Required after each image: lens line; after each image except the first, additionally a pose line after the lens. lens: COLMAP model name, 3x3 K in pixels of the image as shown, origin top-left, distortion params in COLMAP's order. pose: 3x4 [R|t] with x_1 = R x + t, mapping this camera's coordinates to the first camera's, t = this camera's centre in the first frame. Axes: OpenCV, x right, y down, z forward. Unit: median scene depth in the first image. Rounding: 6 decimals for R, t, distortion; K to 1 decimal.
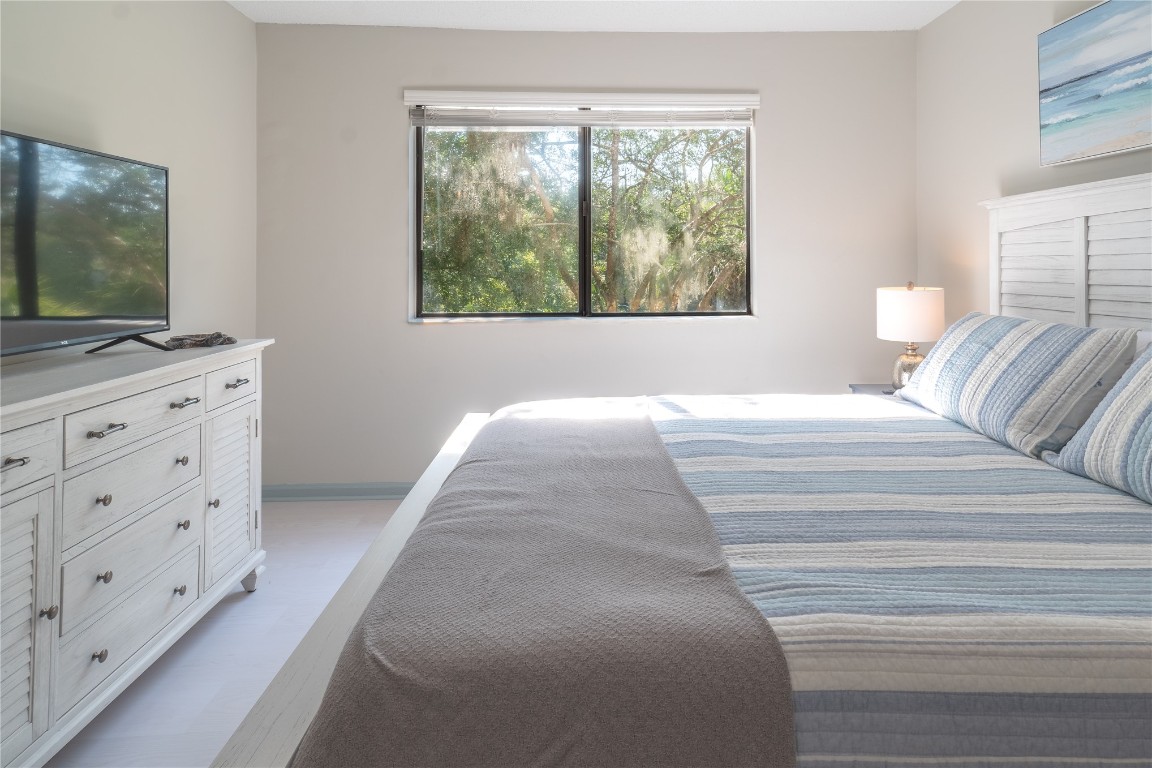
lens RADIAL K [[714.8, 0, 595.2], [0, 714.8, 255.4], [0, 0, 1]] dist [0.036628, -0.002260]
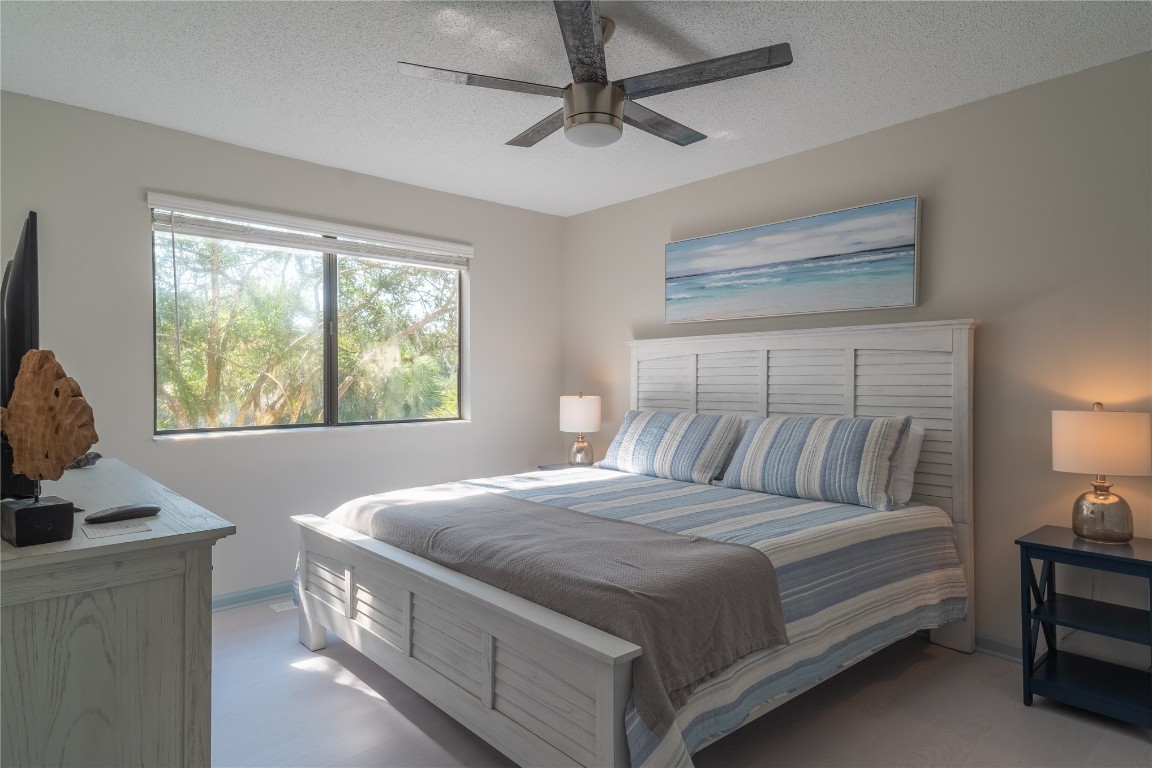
lens RADIAL K [[674.7, 0, 582.1], [0, 674.7, 387.6], [0, 0, 1]] dist [0.050322, -0.000517]
pose [[0.763162, 0.000143, 0.646207, -0.613685], [-0.015117, 0.999730, 0.017631, 0.003298], [-0.646031, -0.023223, 0.762958, -0.085001]]
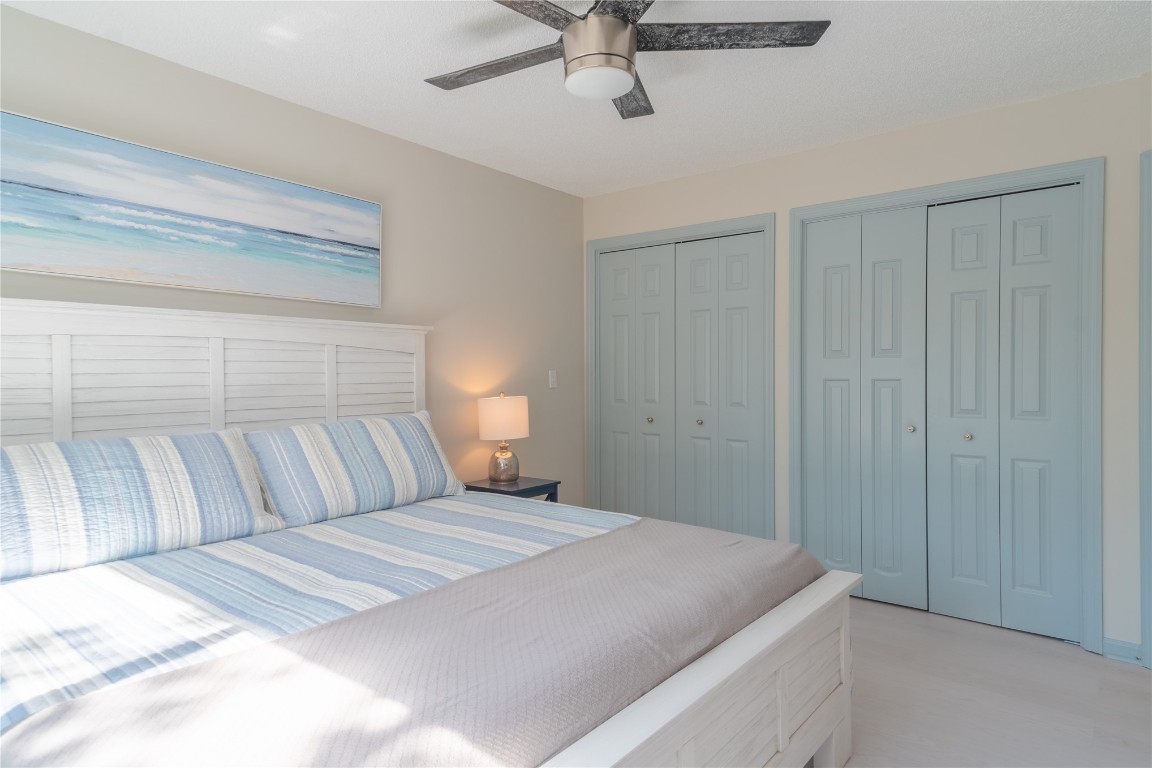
lens RADIAL K [[674.7, 0, 582.1], [0, 674.7, 387.6], [0, 0, 1]] dist [0.050322, -0.000517]
pose [[-0.760506, -0.007762, 0.649284, -0.486078], [-0.004323, 0.999967, 0.006890, 0.010358], [-0.649316, 0.002433, -0.760515, 1.278155]]
